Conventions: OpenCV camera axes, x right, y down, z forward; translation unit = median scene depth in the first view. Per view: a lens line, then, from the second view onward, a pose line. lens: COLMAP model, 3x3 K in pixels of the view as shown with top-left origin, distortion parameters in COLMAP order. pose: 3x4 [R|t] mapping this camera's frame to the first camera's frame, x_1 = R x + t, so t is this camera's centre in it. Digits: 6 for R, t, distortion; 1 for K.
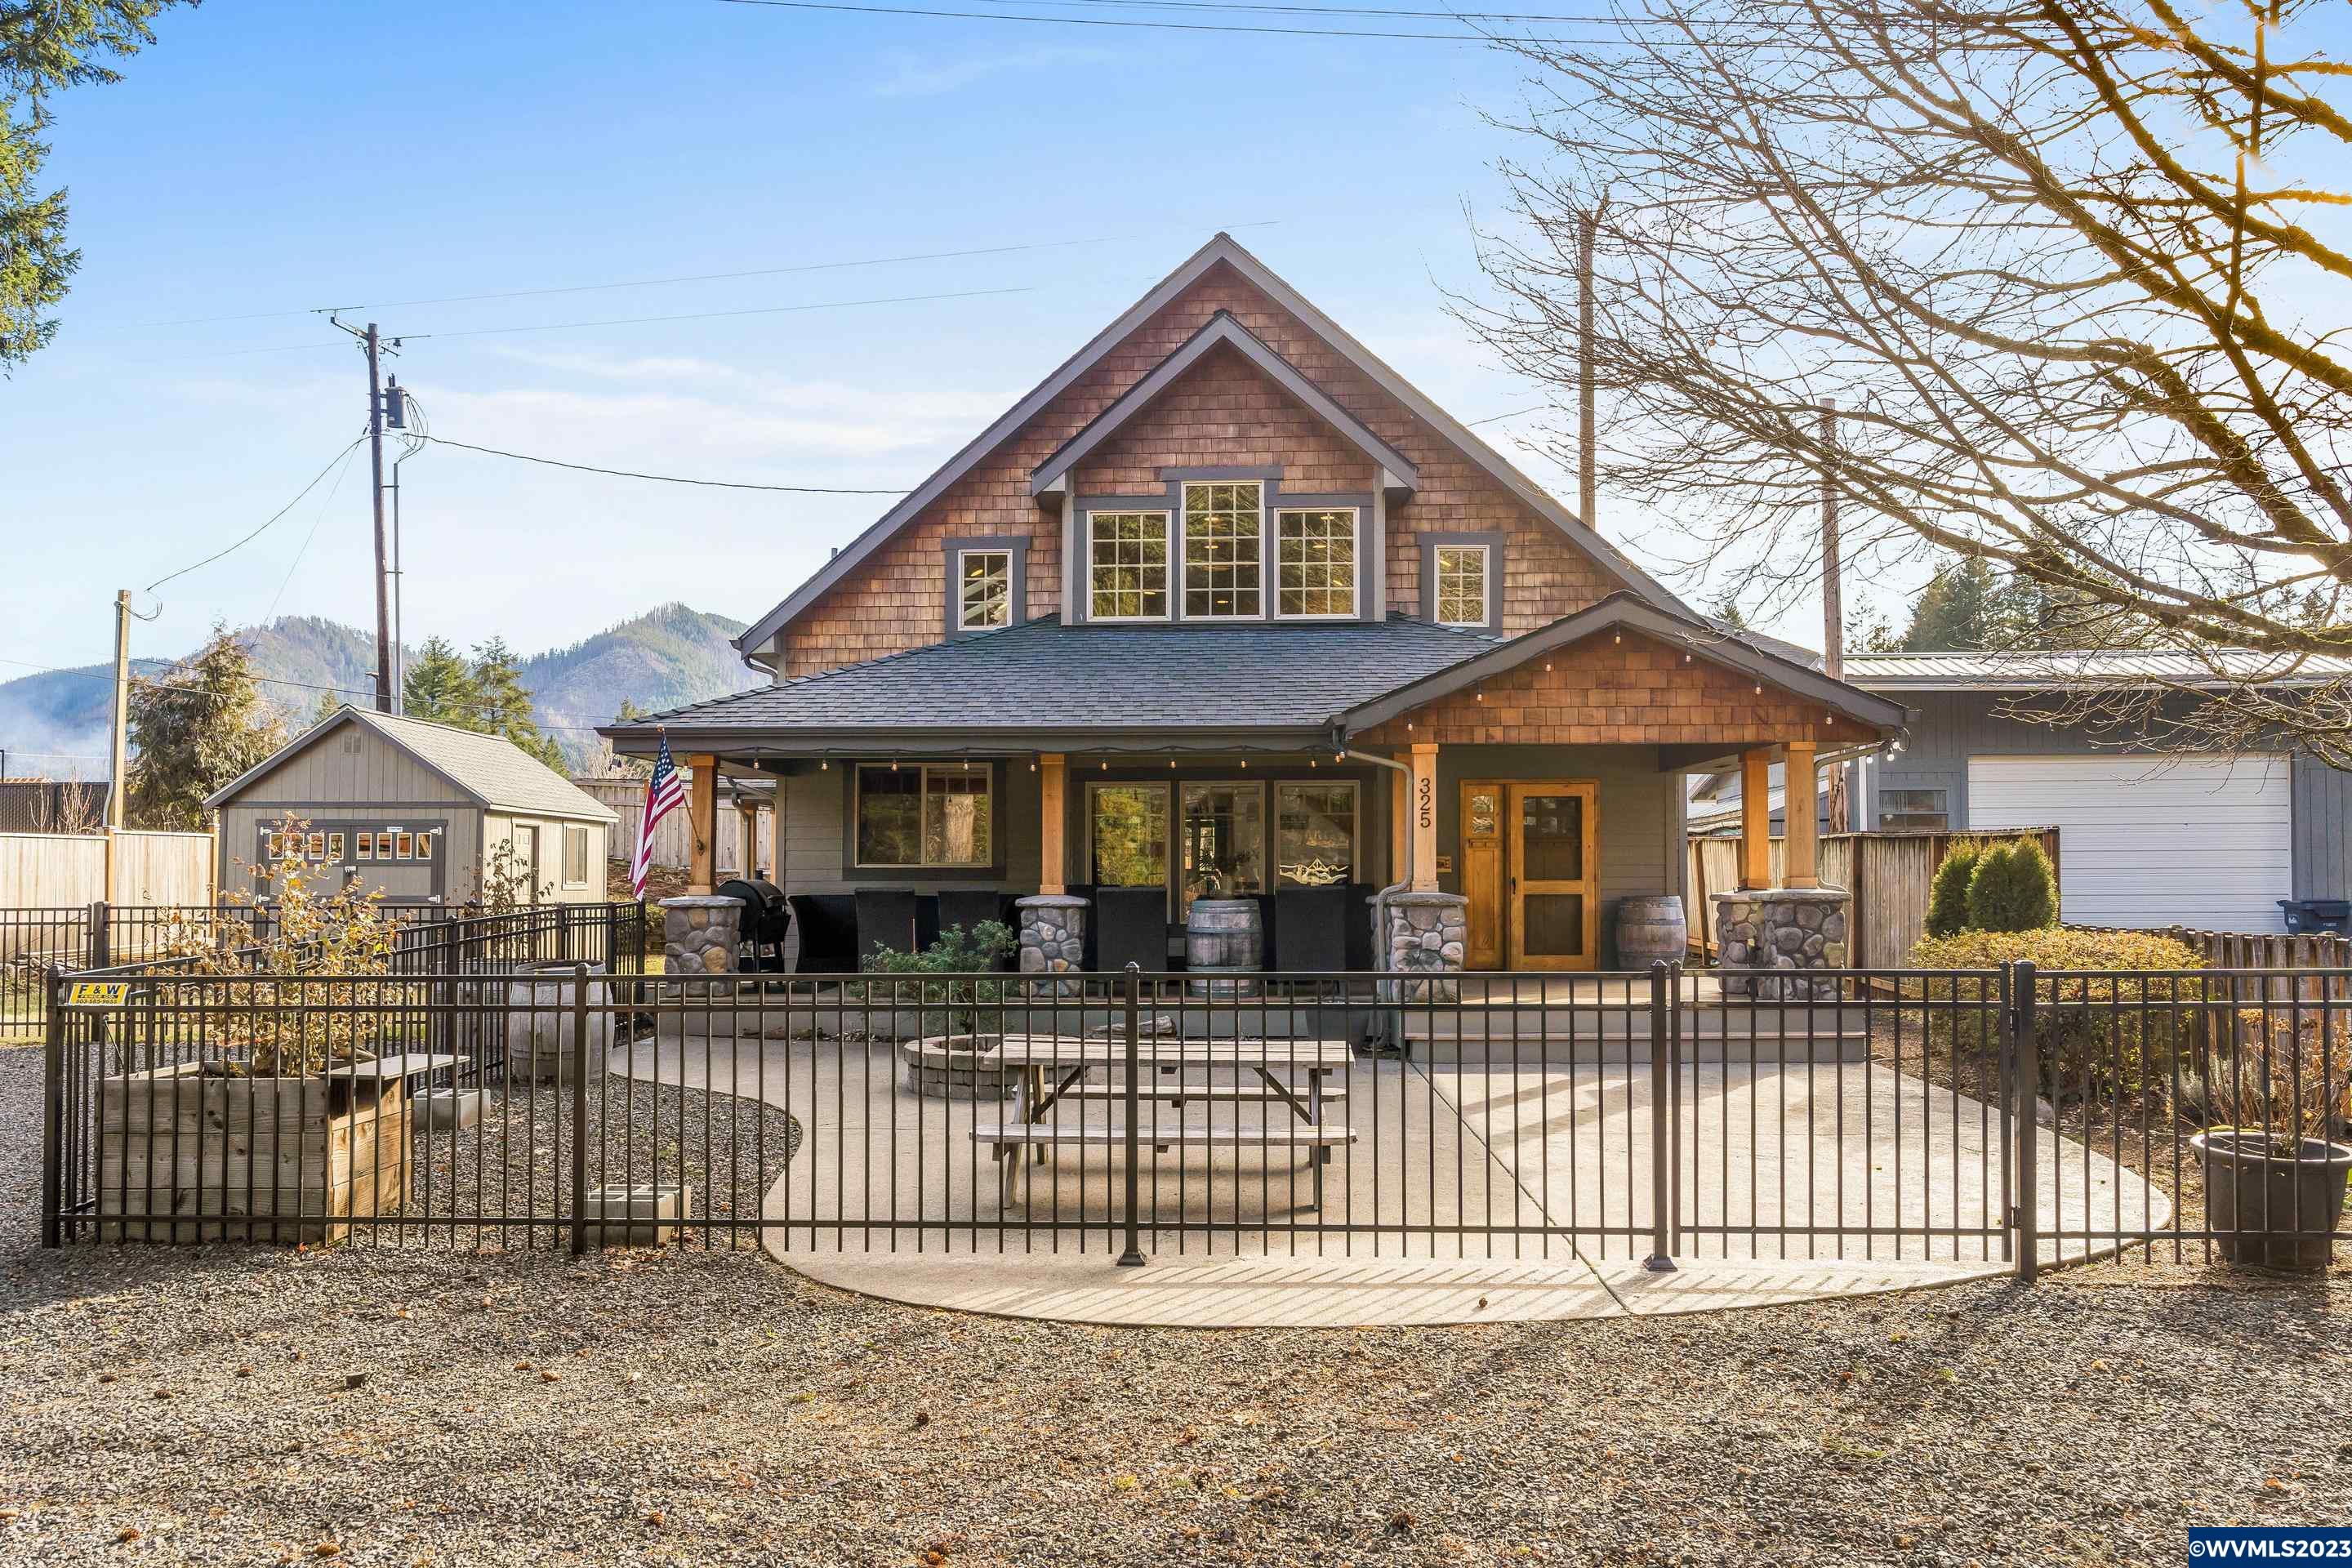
lens RADIAL K [[1787.3, 0, 1176.0], [0, 1787.3, 784.0], [0, 0, 1]] dist [-0.001164, -0.004447]
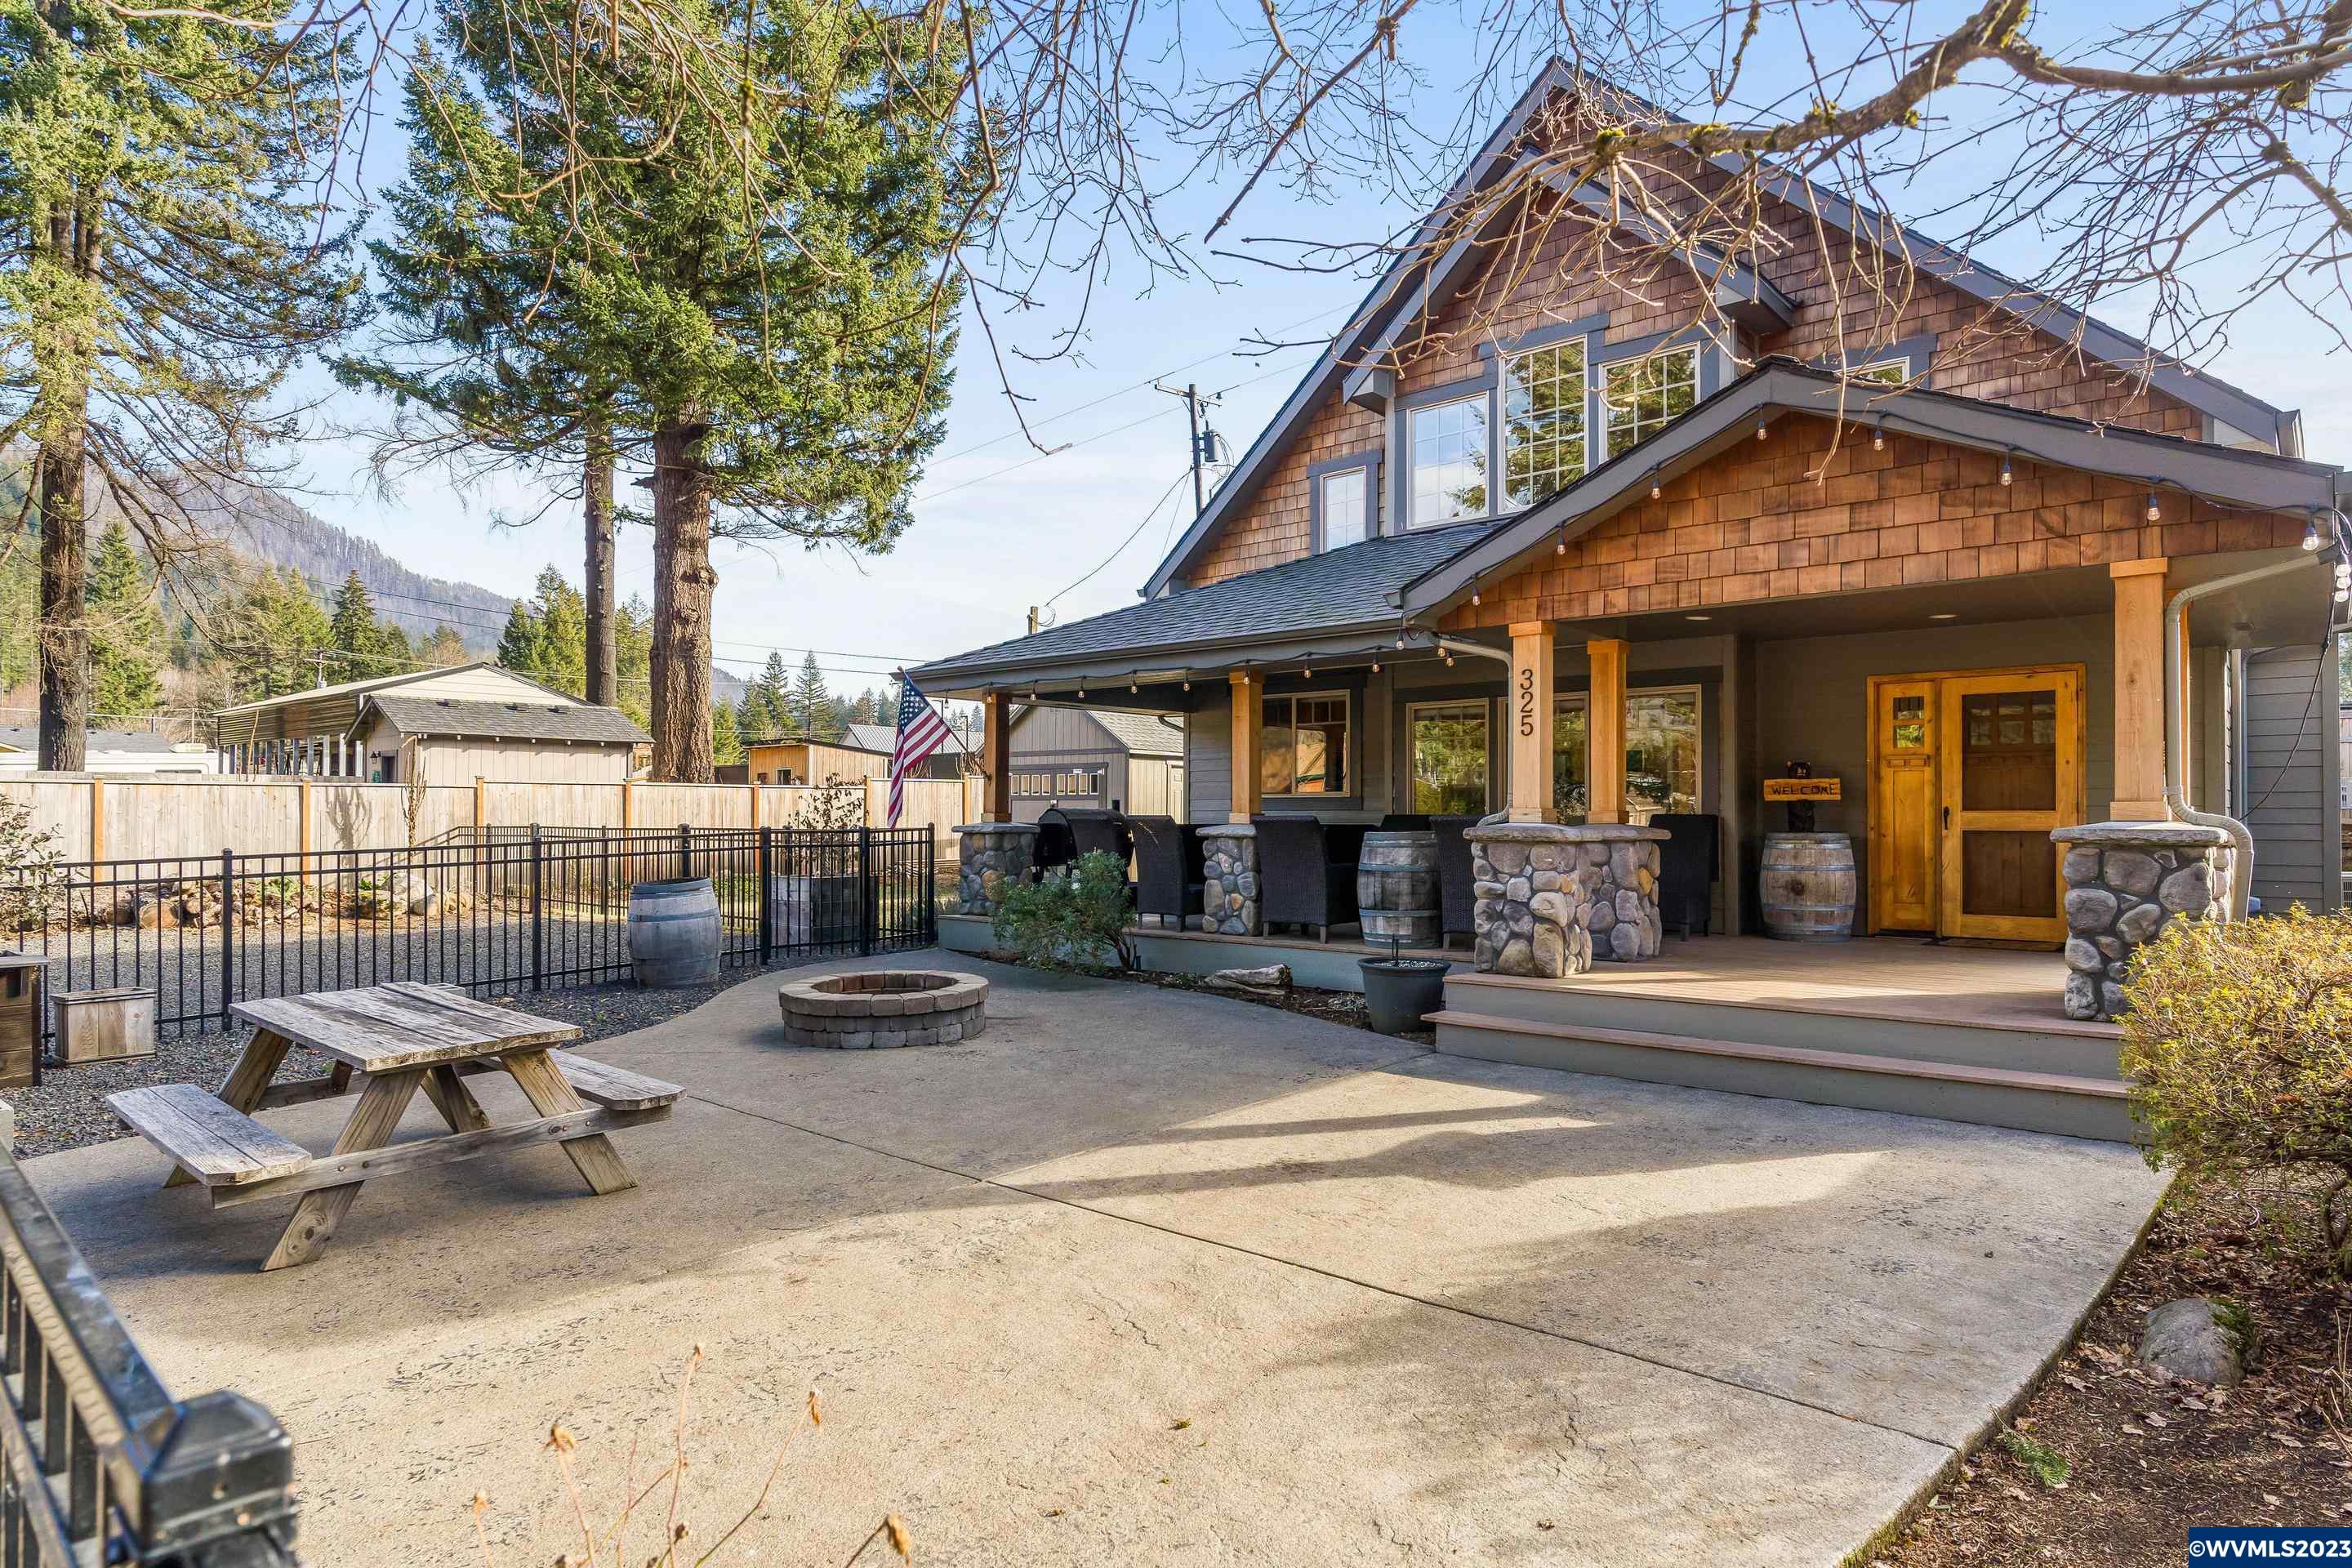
lens RADIAL K [[1378.5, 0, 1176.0], [0, 1378.5, 784.0], [0, 0, 1]] dist [-0.006150, 0.000292]
pose [[0.763522, -0.011442, -0.645681, 0.316414], [0.031020, 0.999339, 0.018972, 0.023001], [0.645037, -0.034514, 0.763372, 0.374710]]
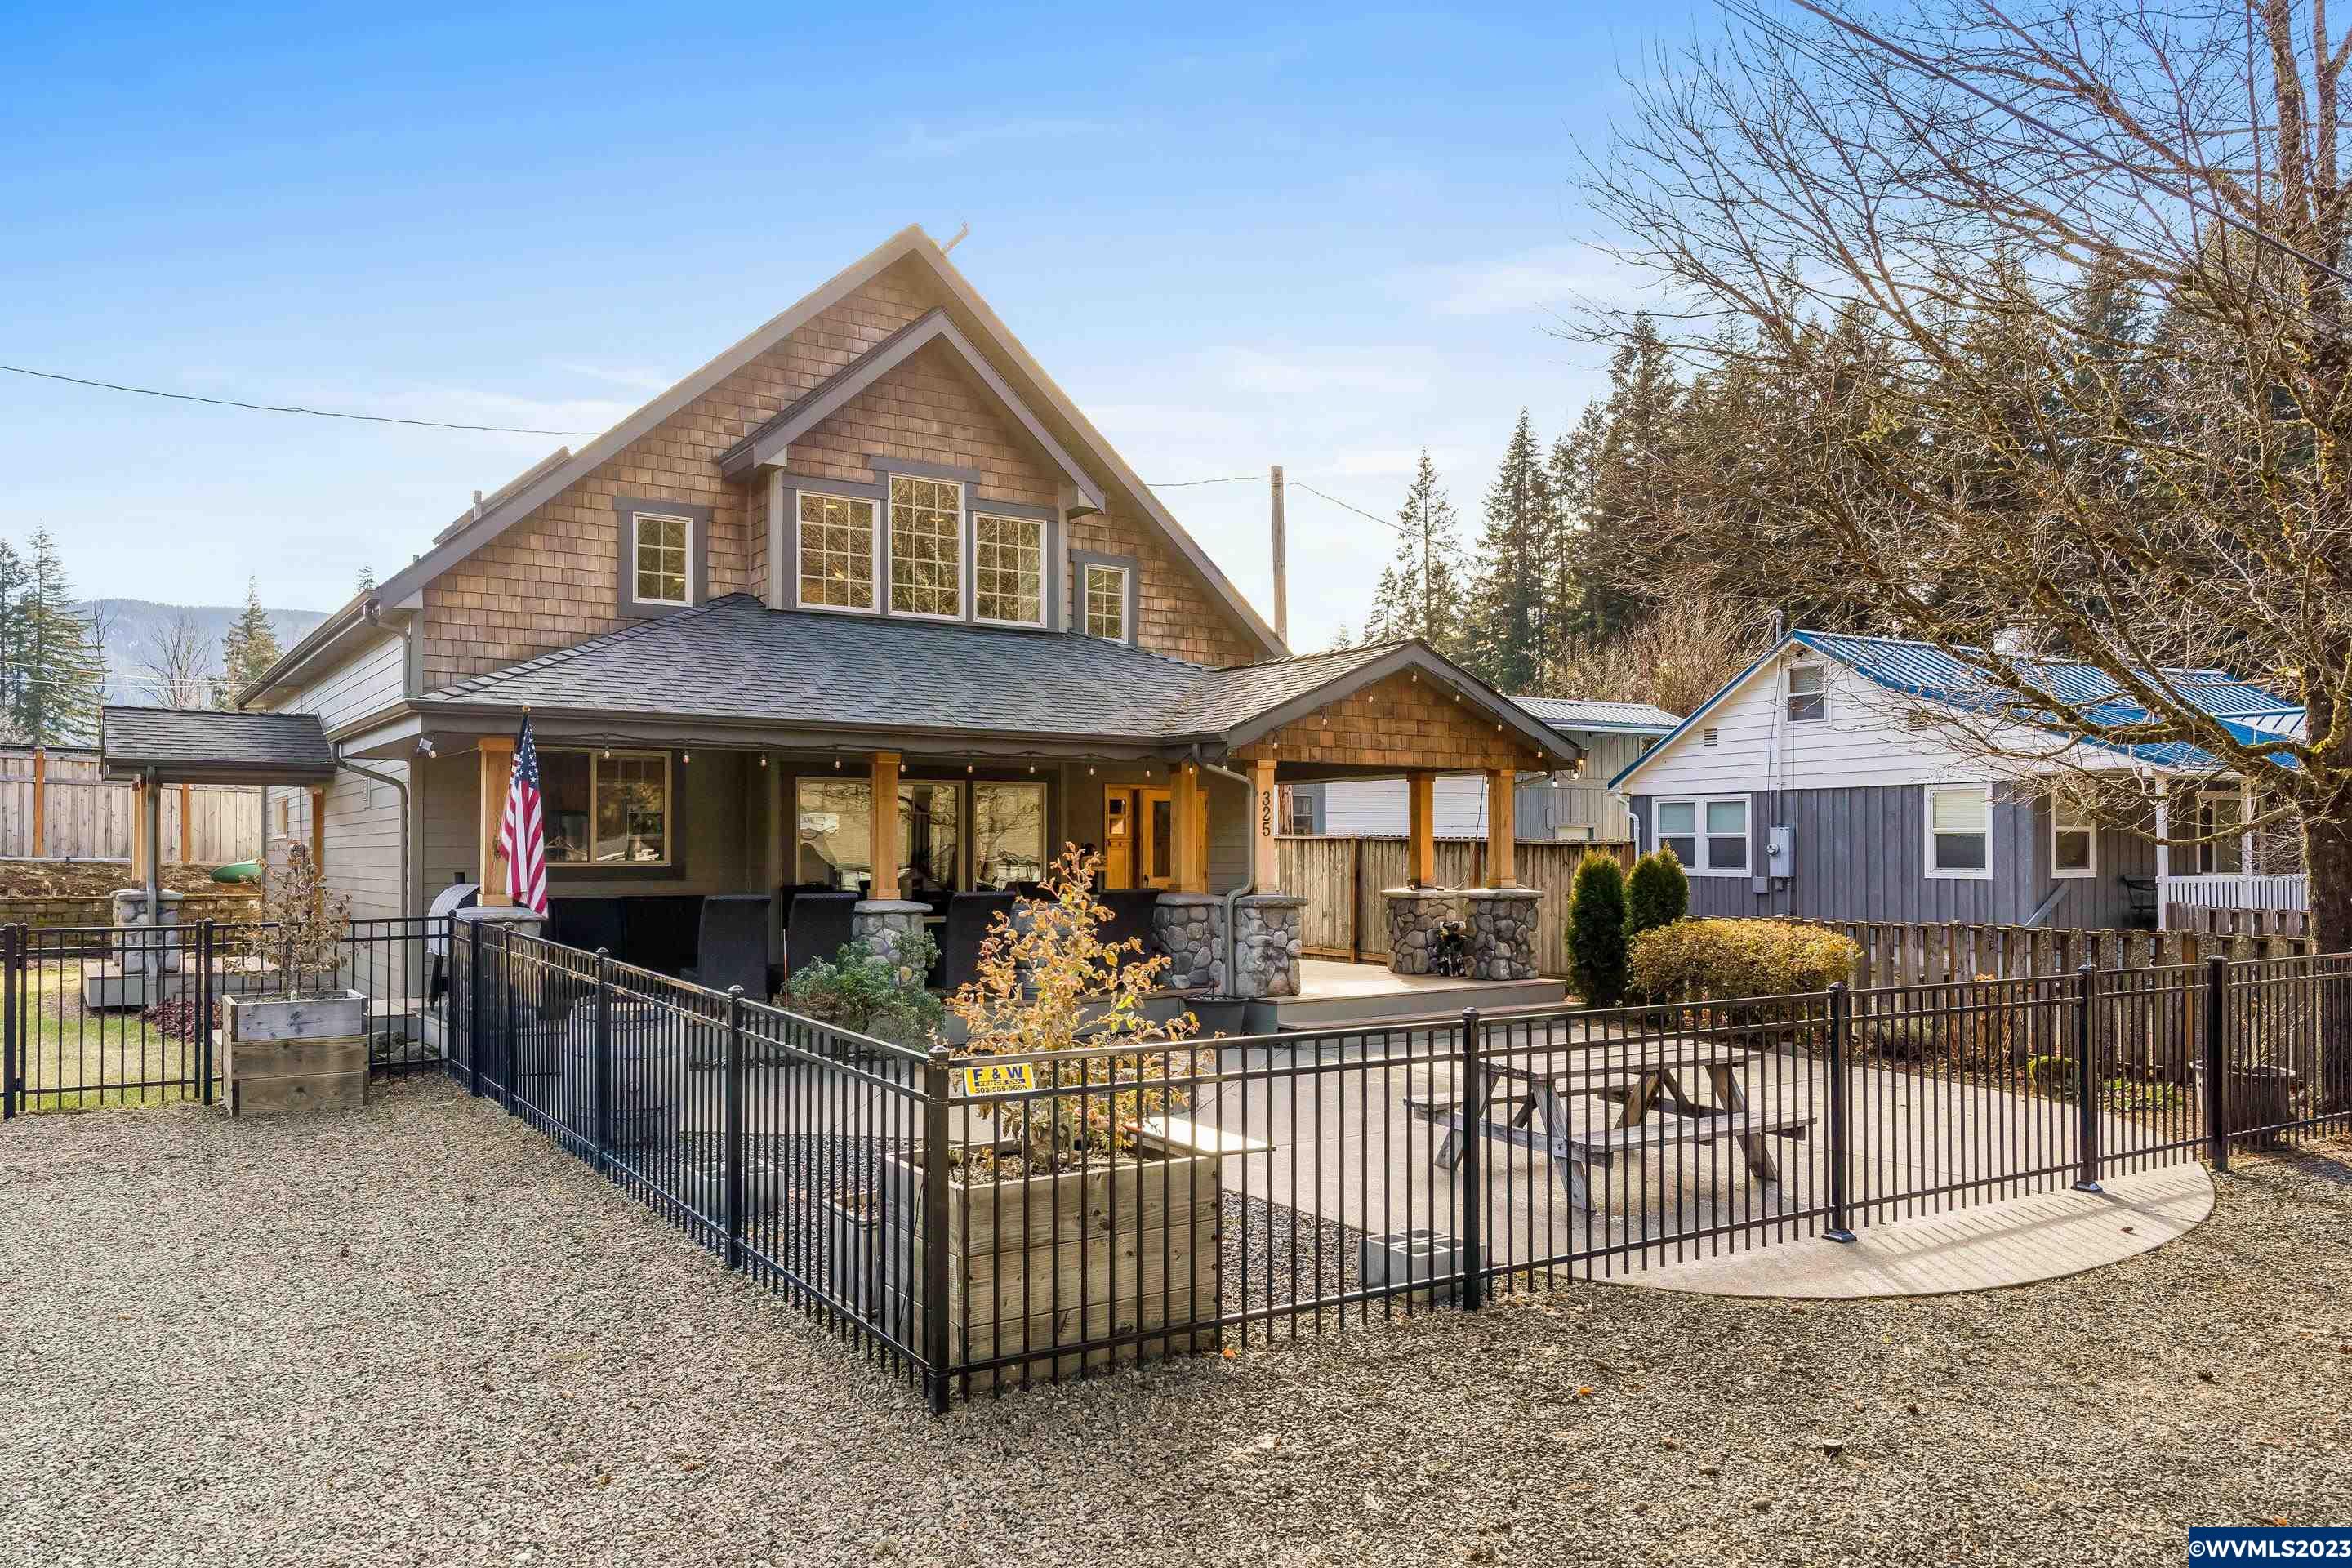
lens RADIAL K [[1696.9, 0, 1185.8], [0, 1696.9, 806.3], [0, 0, 1]] dist [0.007941, 0.001686]
pose [[0.798603, 0.018767, 0.601565, -0.423185], [-0.035368, 0.999250, 0.015779, -0.007064], [-0.600817, -0.033877, 0.798668, 0.154201]]
